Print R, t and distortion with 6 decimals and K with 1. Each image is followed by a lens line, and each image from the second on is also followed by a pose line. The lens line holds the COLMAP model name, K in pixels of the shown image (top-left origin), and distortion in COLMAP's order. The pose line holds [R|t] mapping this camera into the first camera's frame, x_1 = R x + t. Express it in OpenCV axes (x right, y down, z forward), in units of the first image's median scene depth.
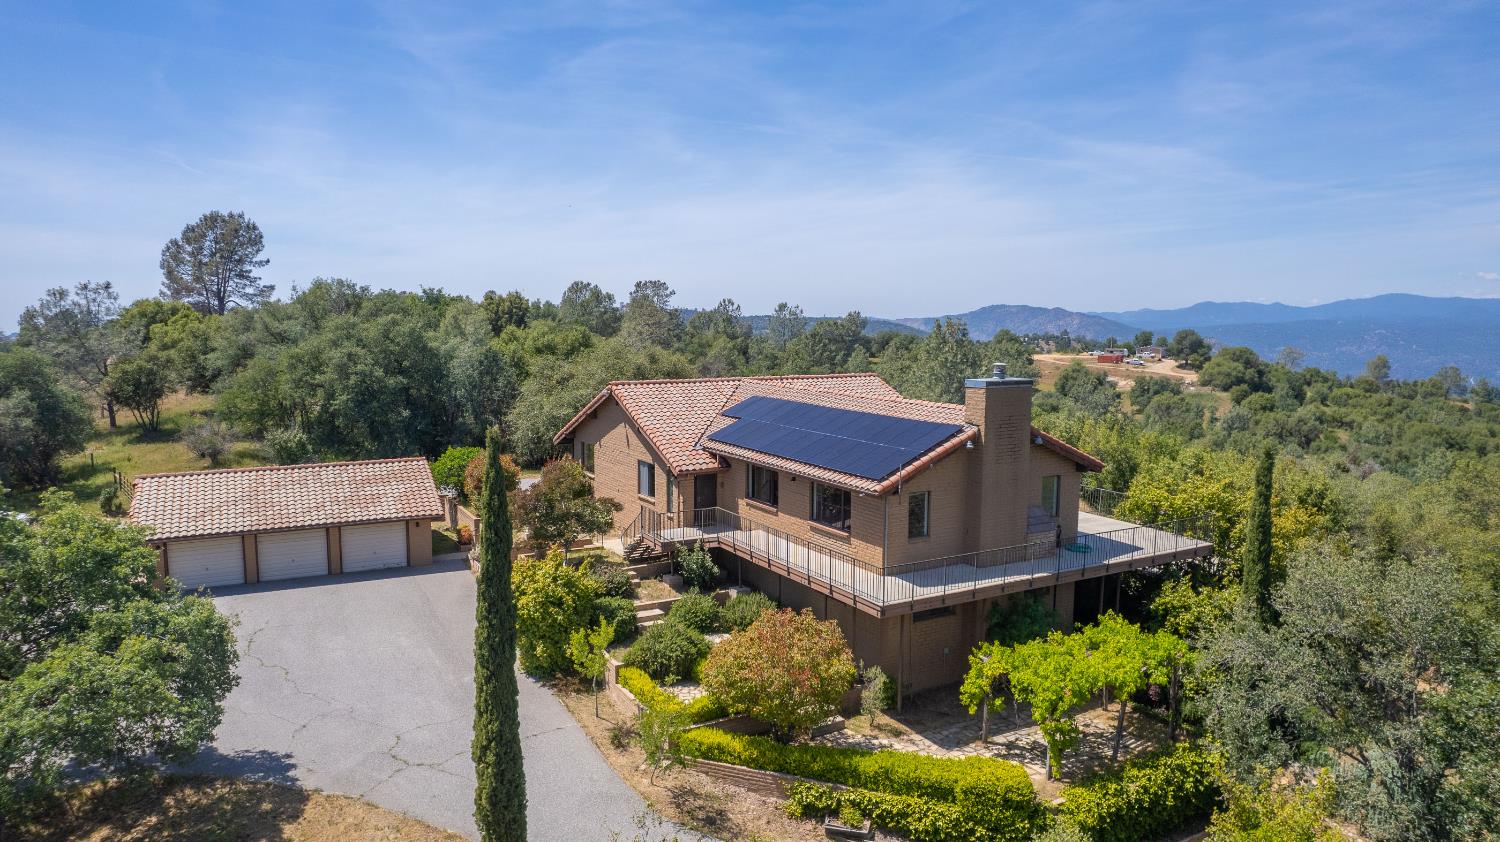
lens RADIAL K [[959.8, 0, 752.2], [0, 959.8, 418.6], [0, 0, 1]] dist [-0.081162, 0.075788]
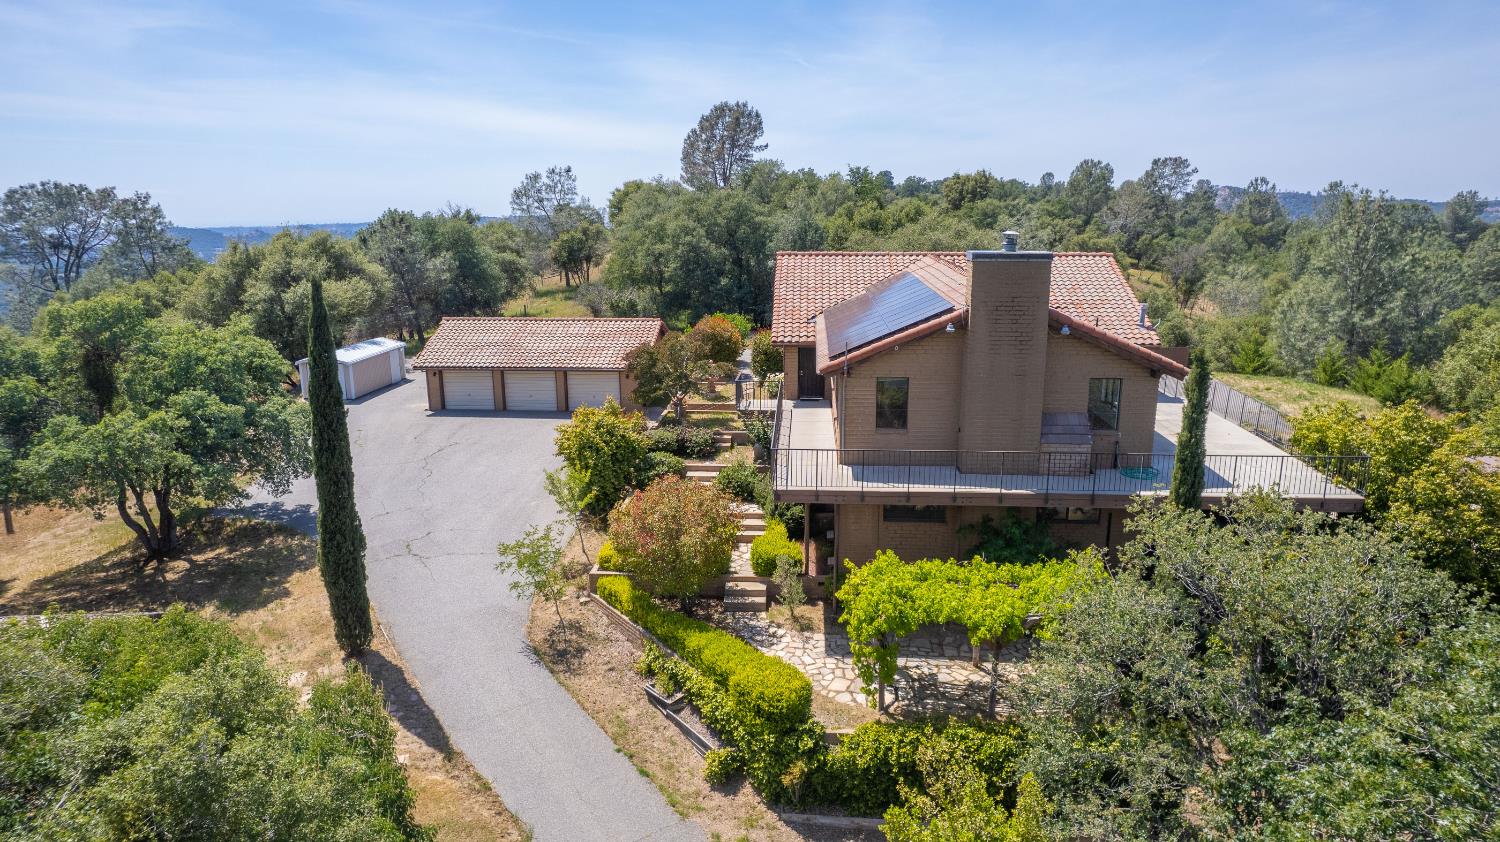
lens RADIAL K [[959.8, 0, 752.2], [0, 959.8, 418.6], [0, 0, 1]] dist [-0.081162, 0.075788]
pose [[0.833739, 0.115830, -0.539873, 0.467939], [-0.050977, 0.989721, 0.133621, 0.002172], [0.549801, -0.083884, 0.831073, 0.161045]]
